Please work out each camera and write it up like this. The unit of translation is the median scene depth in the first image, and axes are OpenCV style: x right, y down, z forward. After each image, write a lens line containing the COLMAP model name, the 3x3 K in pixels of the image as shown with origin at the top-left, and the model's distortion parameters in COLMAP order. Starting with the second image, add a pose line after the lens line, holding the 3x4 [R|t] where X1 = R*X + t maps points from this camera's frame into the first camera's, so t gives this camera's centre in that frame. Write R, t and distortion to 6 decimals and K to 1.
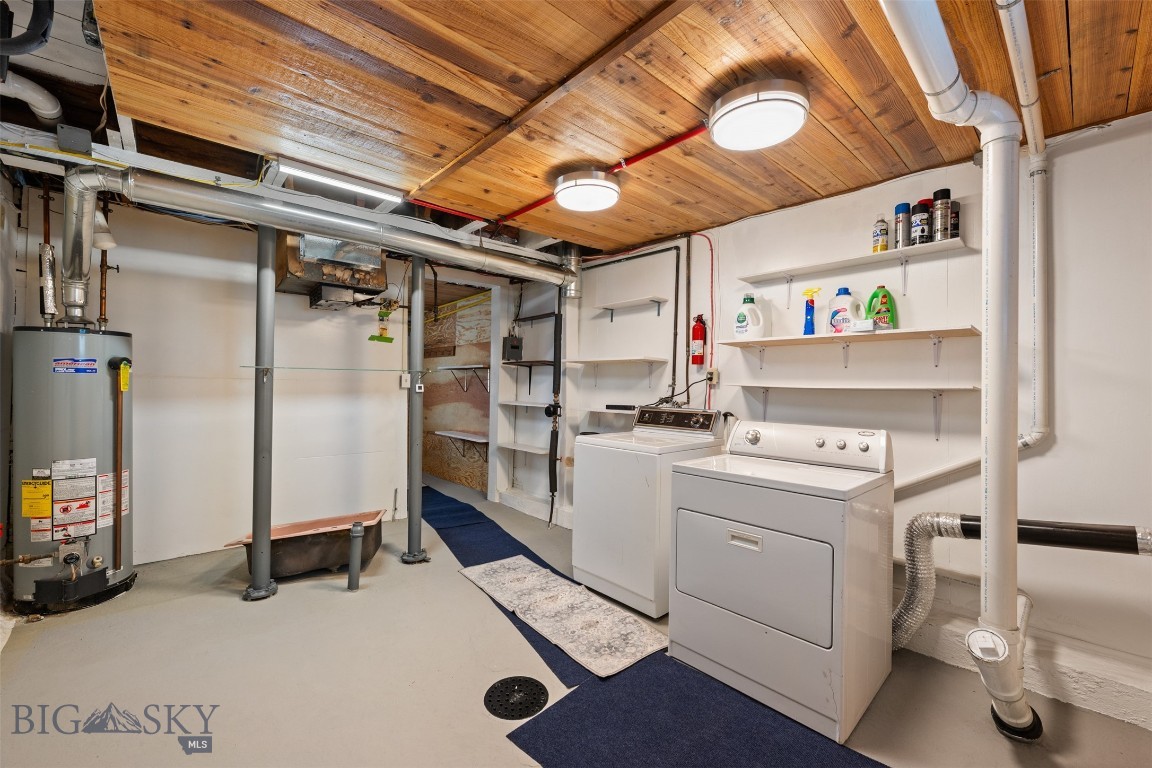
lens RADIAL K [[461.1, 0, 576.7], [0, 461.1, 389.2], [0, 0, 1]] dist [-0.000319, -0.000089]
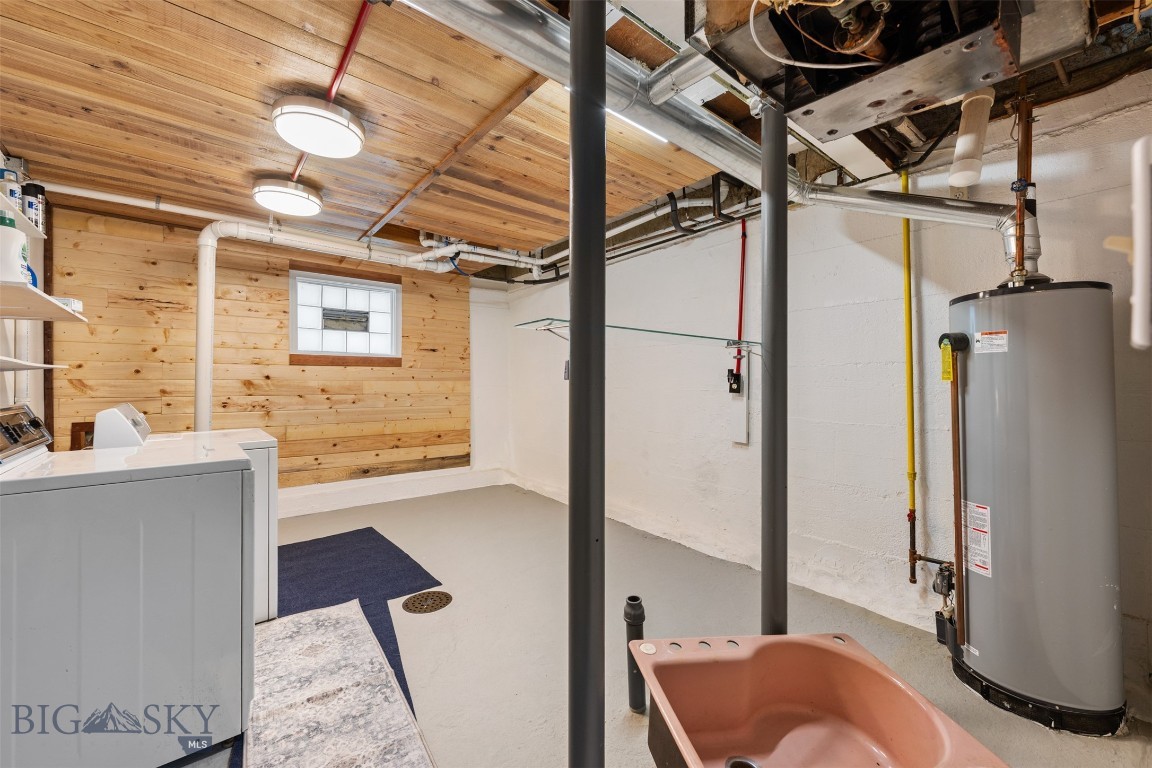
lens RADIAL K [[462.7, 0, 580.9], [0, 462.7, 373.6], [0, 0, 1]] dist [-0.000379, -0.000074]
pose [[-0.999137, -0.014409, 0.038961, -0.493161], [-0.014624, 0.999879, -0.005230, 0.003170], [-0.038880, -0.005795, -0.999227, 1.860914]]
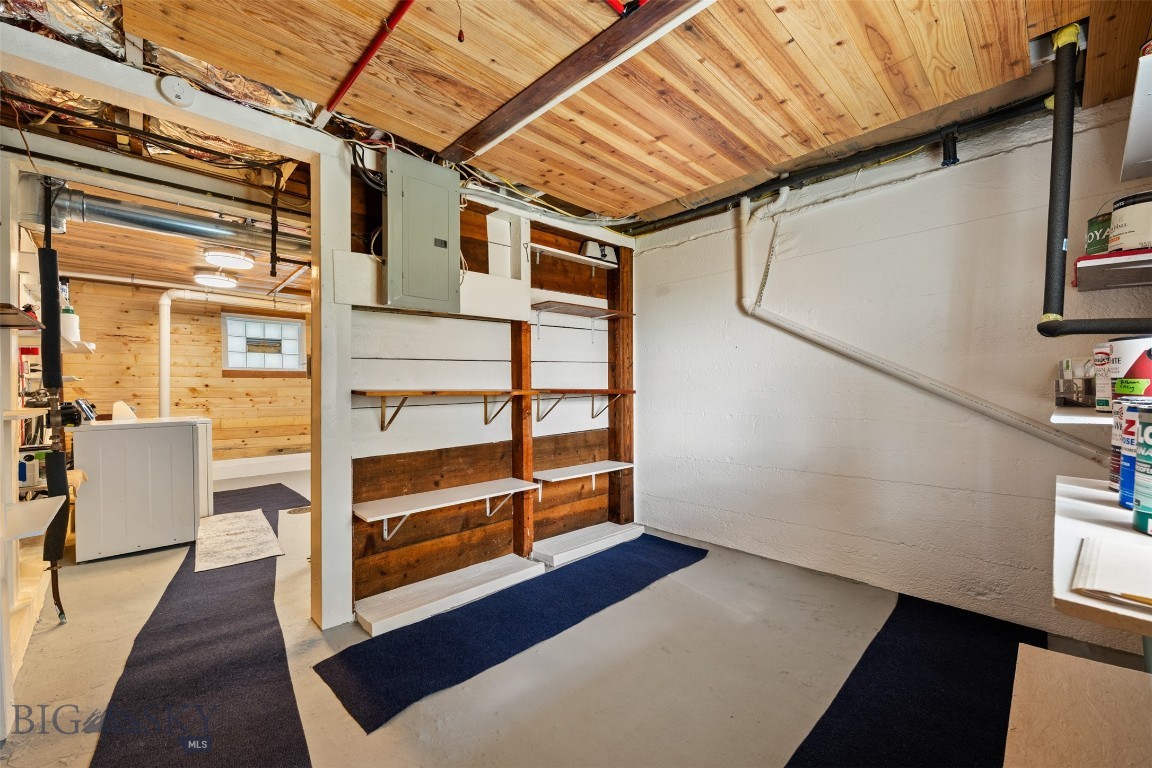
lens RADIAL K [[461.1, 0, 576.7], [0, 461.1, 389.2], [0, 0, 1]] dist [-0.000319, -0.000089]
pose [[-0.999366, -0.007249, -0.034848, -1.165001], [-0.007635, 0.999911, 0.010976, 0.001218], [0.034765, 0.011236, -0.999332, 2.737396]]
